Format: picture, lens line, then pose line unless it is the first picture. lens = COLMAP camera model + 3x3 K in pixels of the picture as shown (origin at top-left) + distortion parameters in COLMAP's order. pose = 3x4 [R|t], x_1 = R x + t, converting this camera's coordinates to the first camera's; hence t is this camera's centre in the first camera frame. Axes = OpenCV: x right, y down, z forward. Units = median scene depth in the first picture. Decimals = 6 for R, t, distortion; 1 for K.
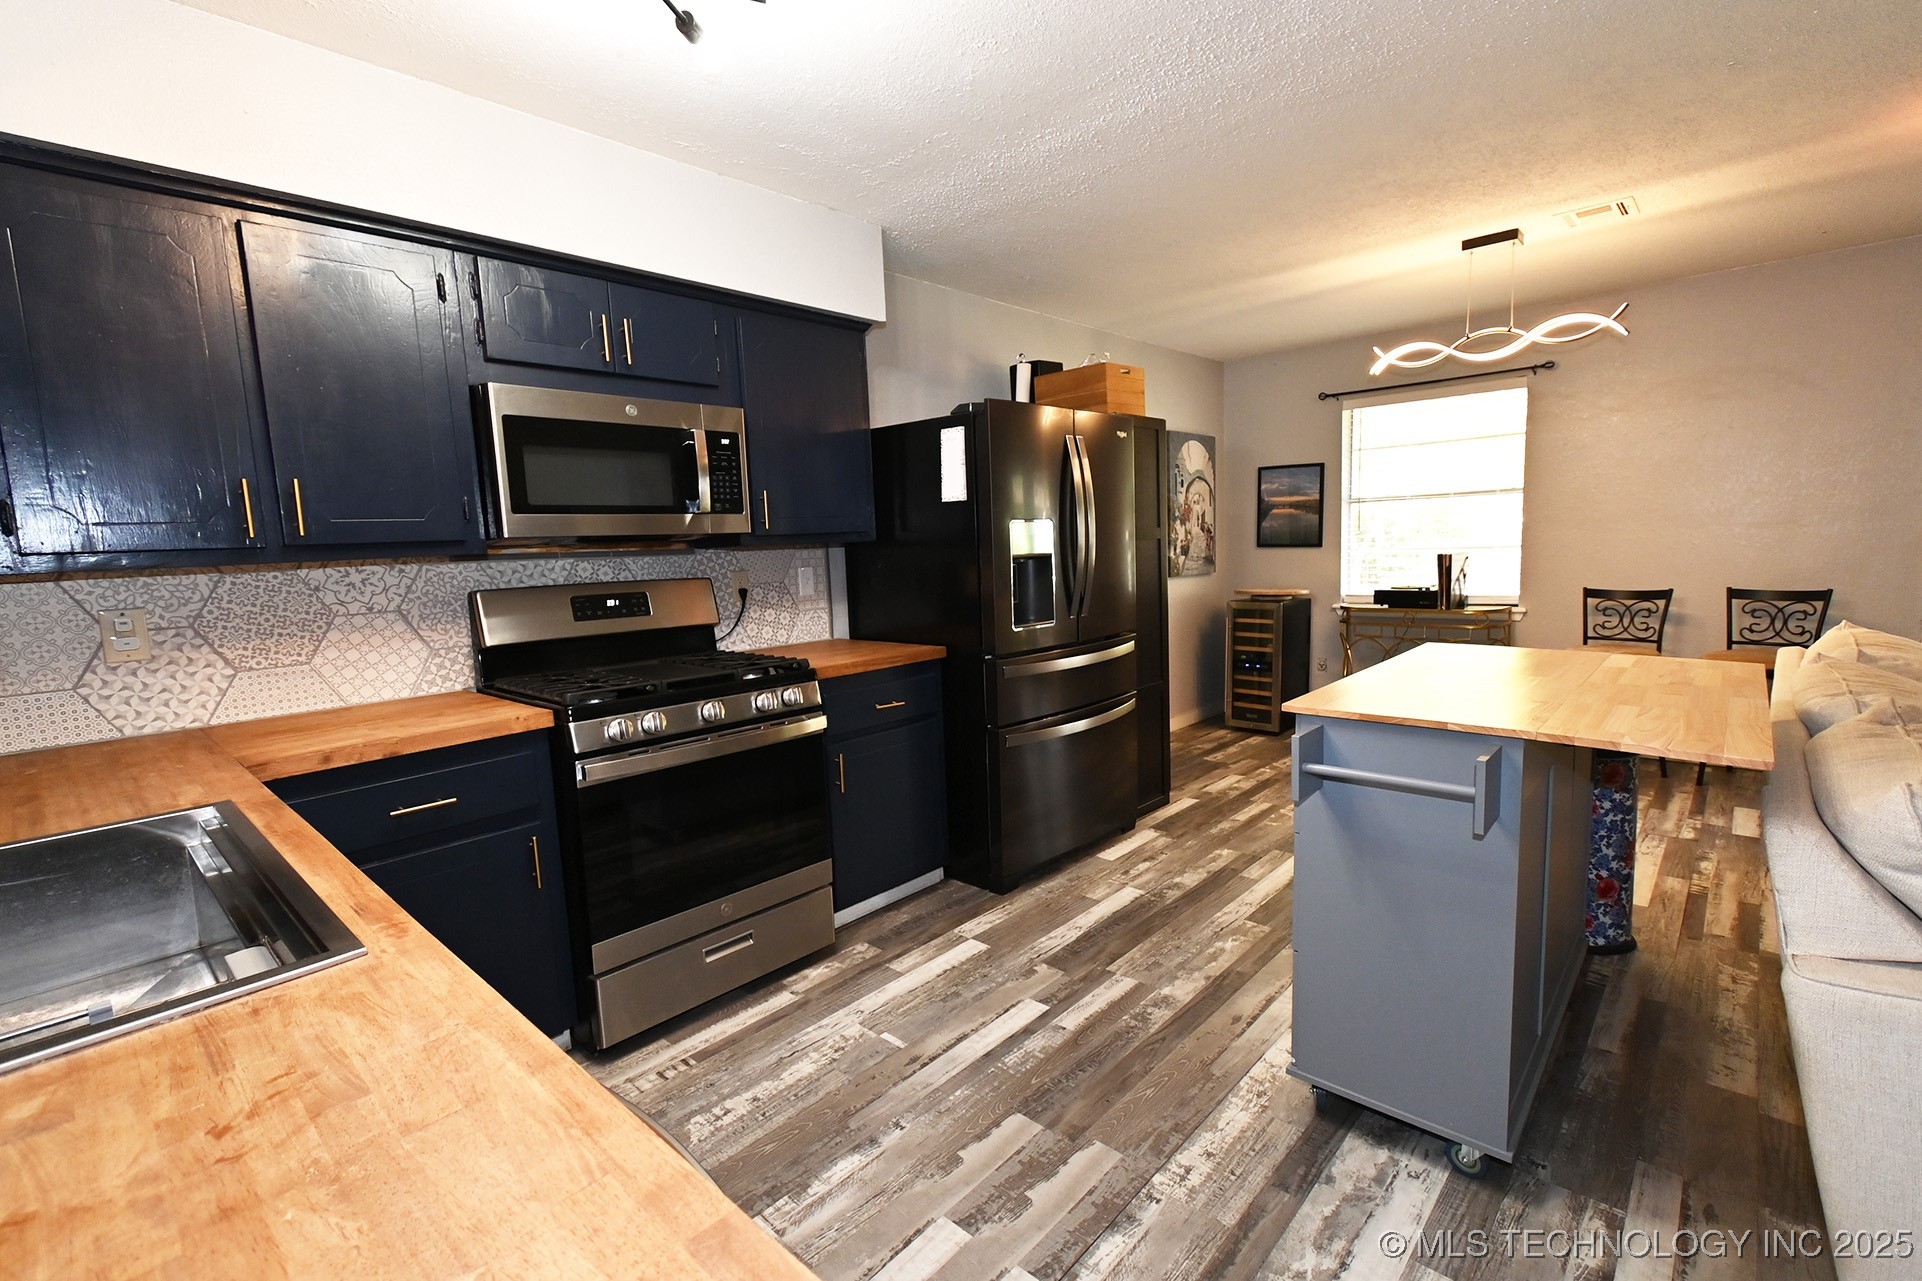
lens RADIAL K [[856.0, 0, 971.1], [0, 856.0, 639.4], [0, 0, 1]] dist [0.007405, -0.002769]
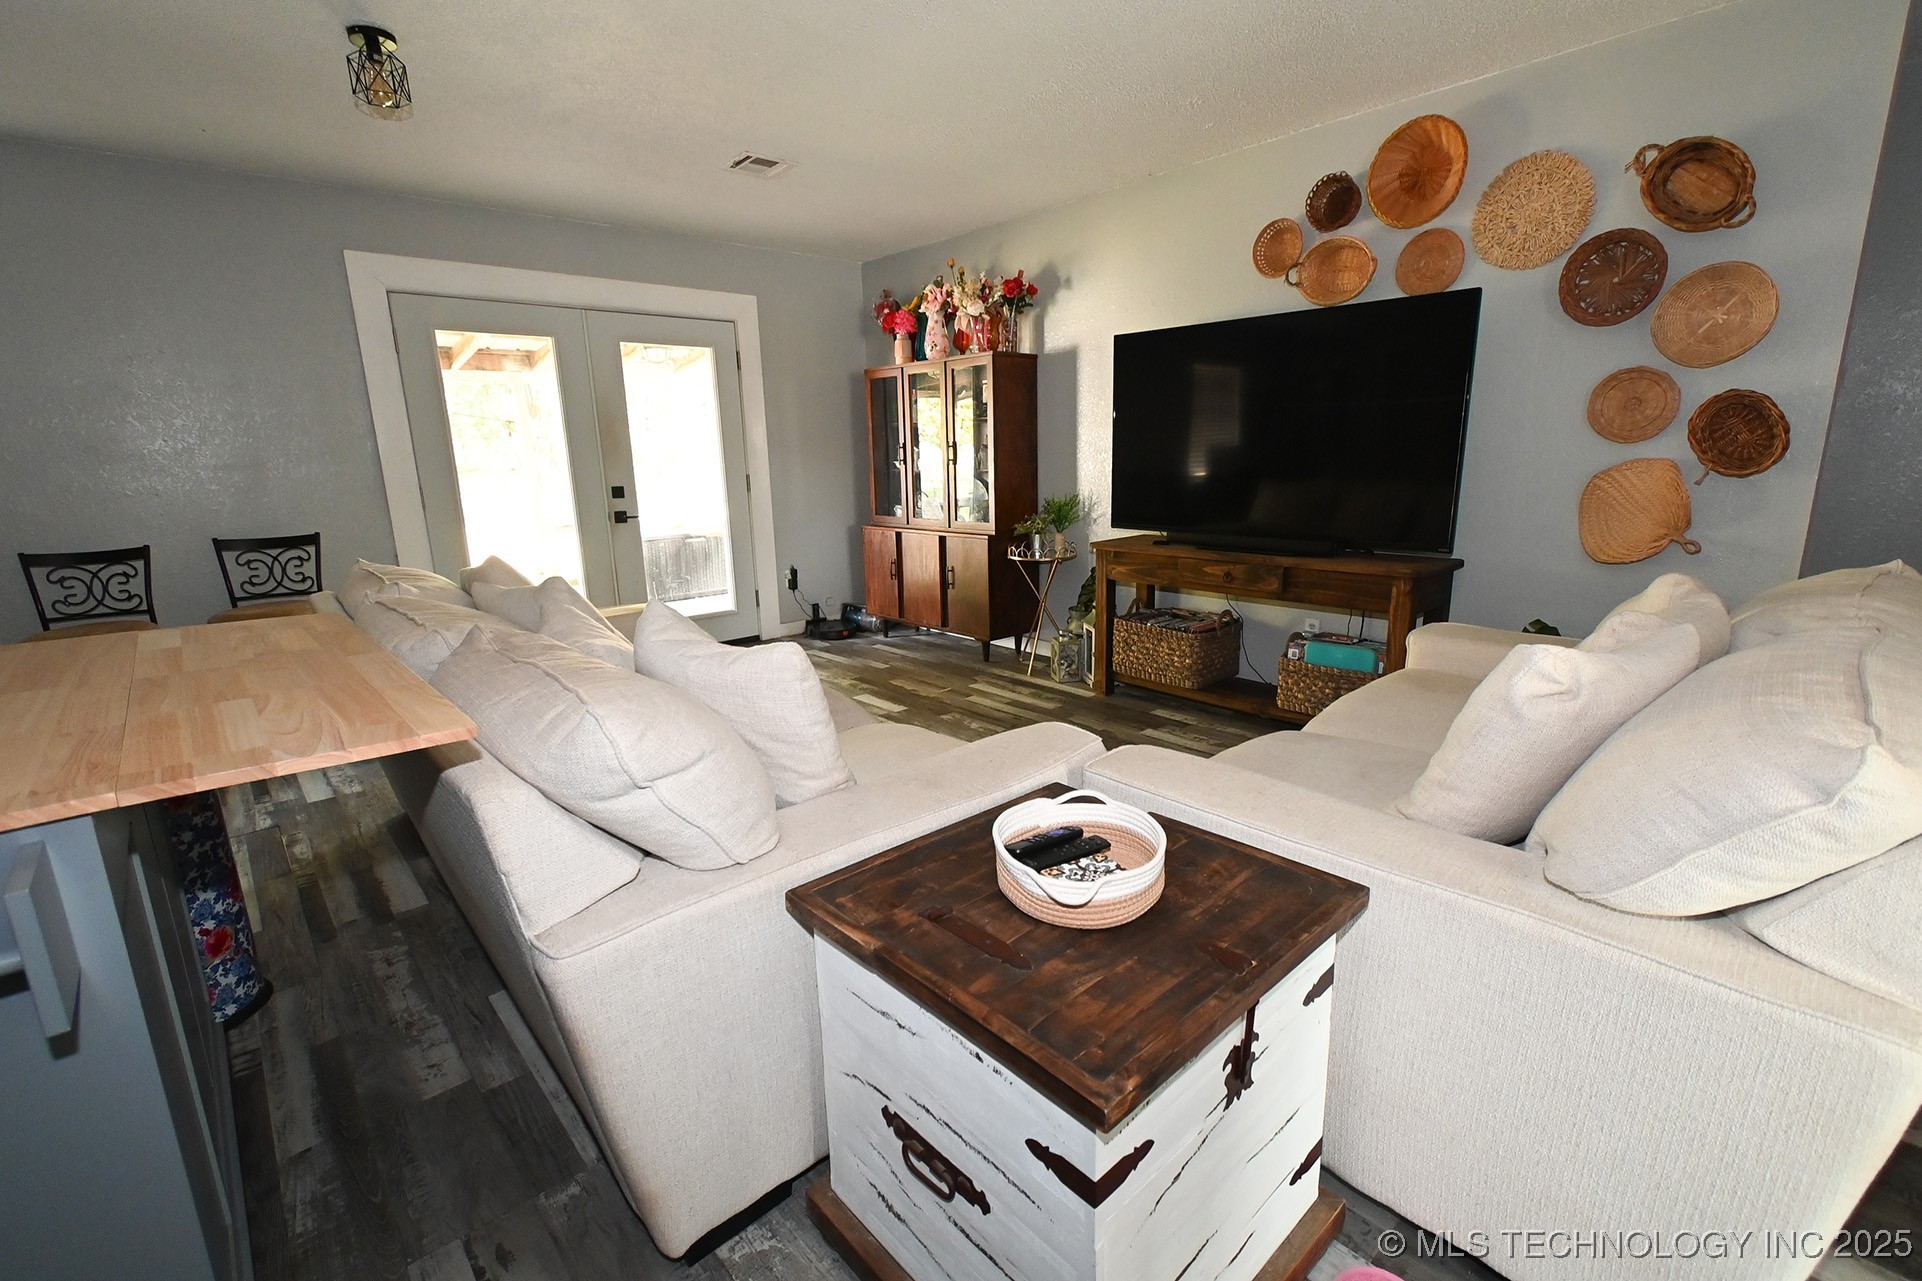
lens RADIAL K [[856.0, 0, 971.1], [0, 856.0, 639.4], [0, 0, 1]] dist [0.007405, -0.002769]
pose [[0.094241, -0.183929, 0.978411, 0.114425], [0.140089, 0.975457, 0.169880, -0.001174], [-0.985644, 0.121054, 0.117695, 0.227034]]
